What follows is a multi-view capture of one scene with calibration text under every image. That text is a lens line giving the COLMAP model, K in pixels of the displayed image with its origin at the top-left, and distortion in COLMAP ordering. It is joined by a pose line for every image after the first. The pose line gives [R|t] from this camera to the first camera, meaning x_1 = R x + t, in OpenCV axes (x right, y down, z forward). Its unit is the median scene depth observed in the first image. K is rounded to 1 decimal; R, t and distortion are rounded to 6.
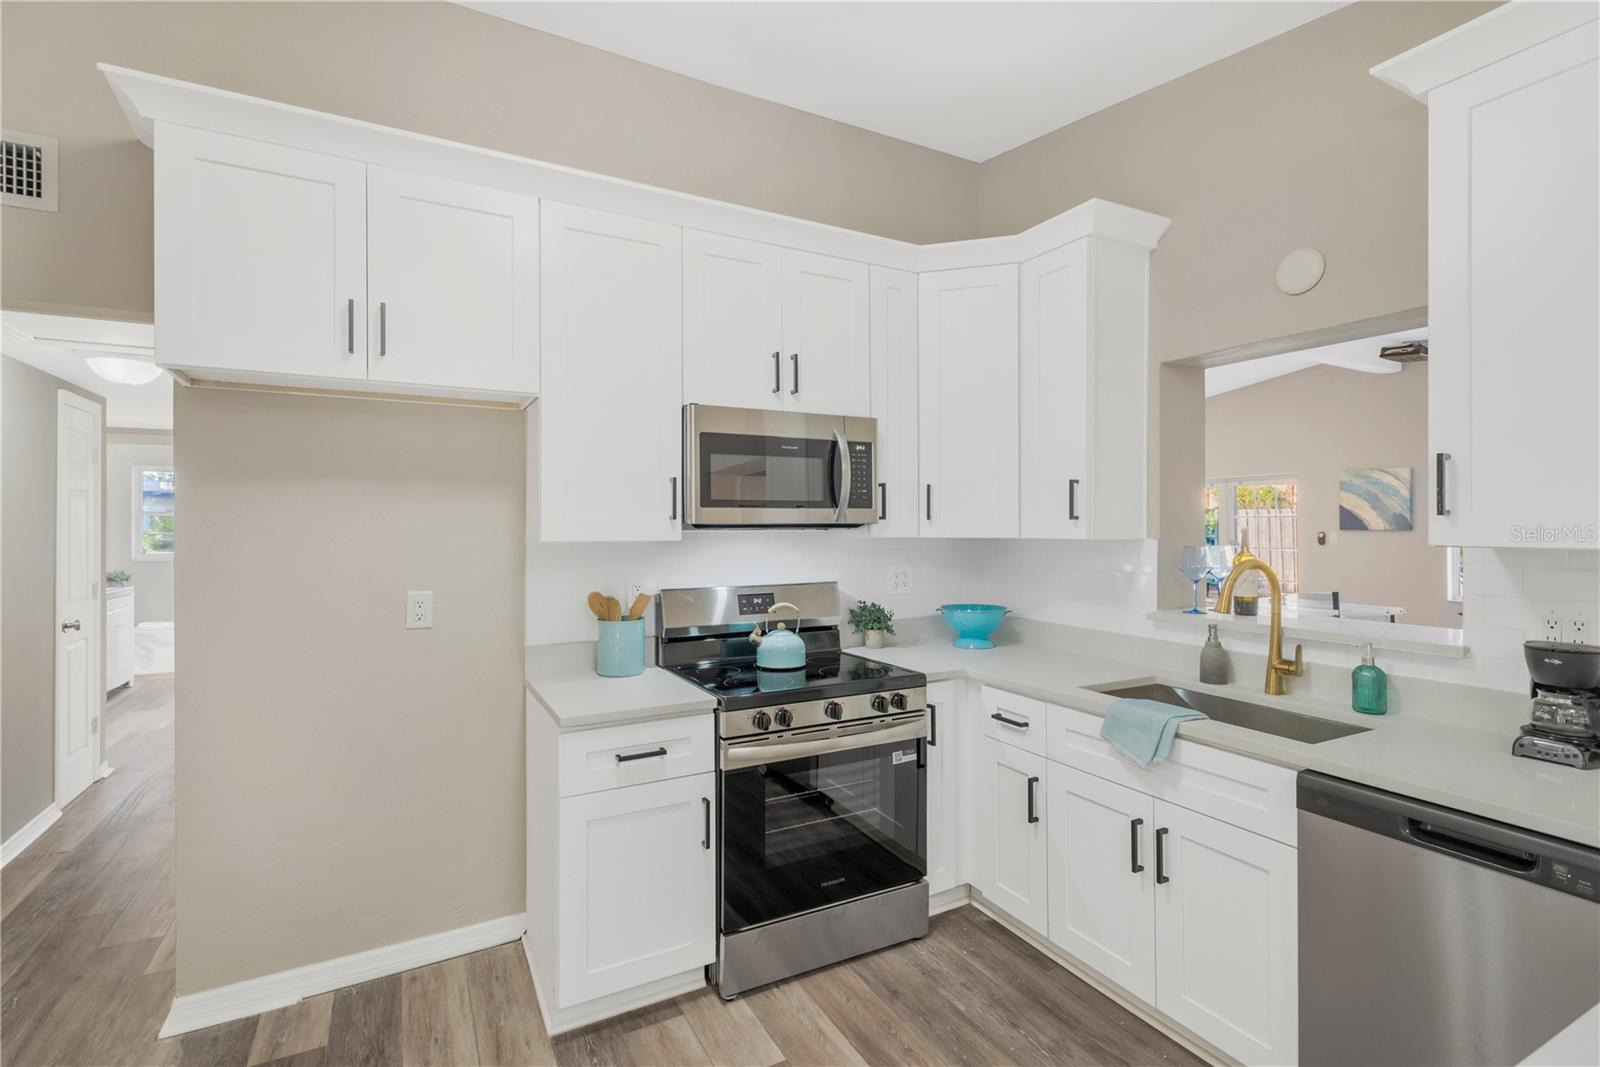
lens RADIAL K [[751.7, 0, 800.4], [0, 751.7, 526.0], [0, 0, 1]] dist [0.011290, -0.000837]
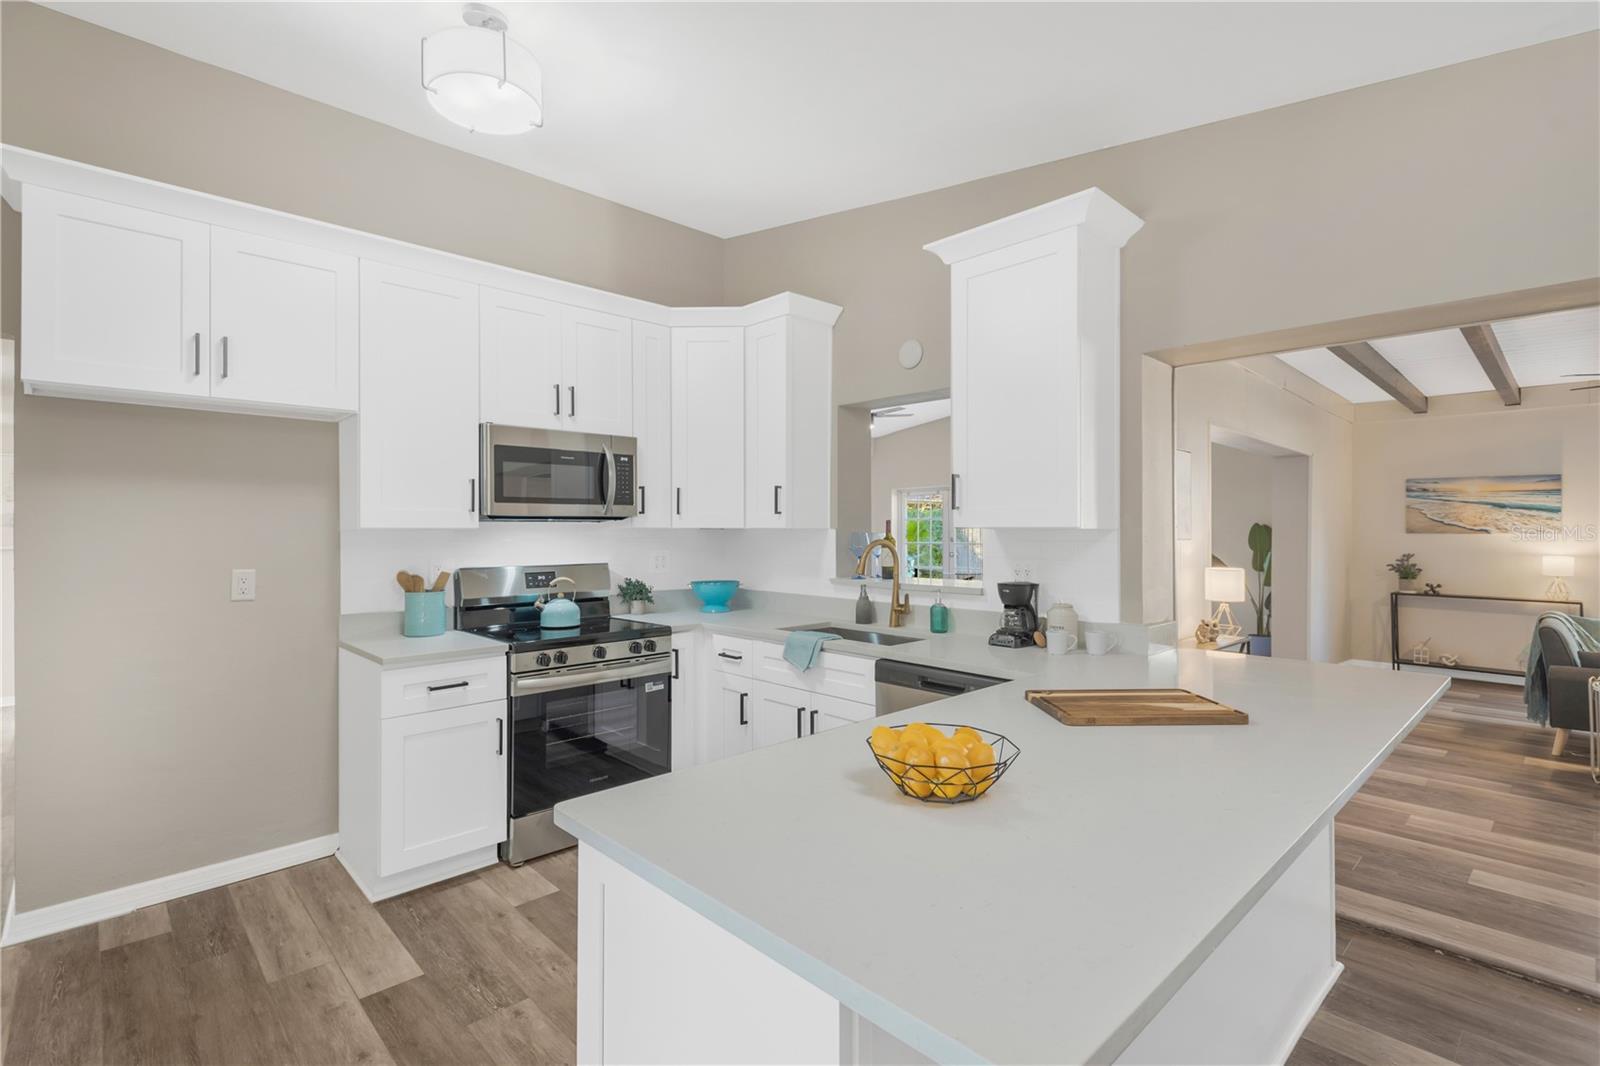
lens RADIAL K [[751.7, 0, 800.4], [0, 751.7, 525.5], [0, 0, 1]] dist [0.011290, -0.000837]
pose [[0.963909, 0.001743, 0.266228, 0.030411], [-0.000016, 0.999979, -0.006486, 0.023608], [-0.266234, 0.006247, 0.963888, -0.400106]]
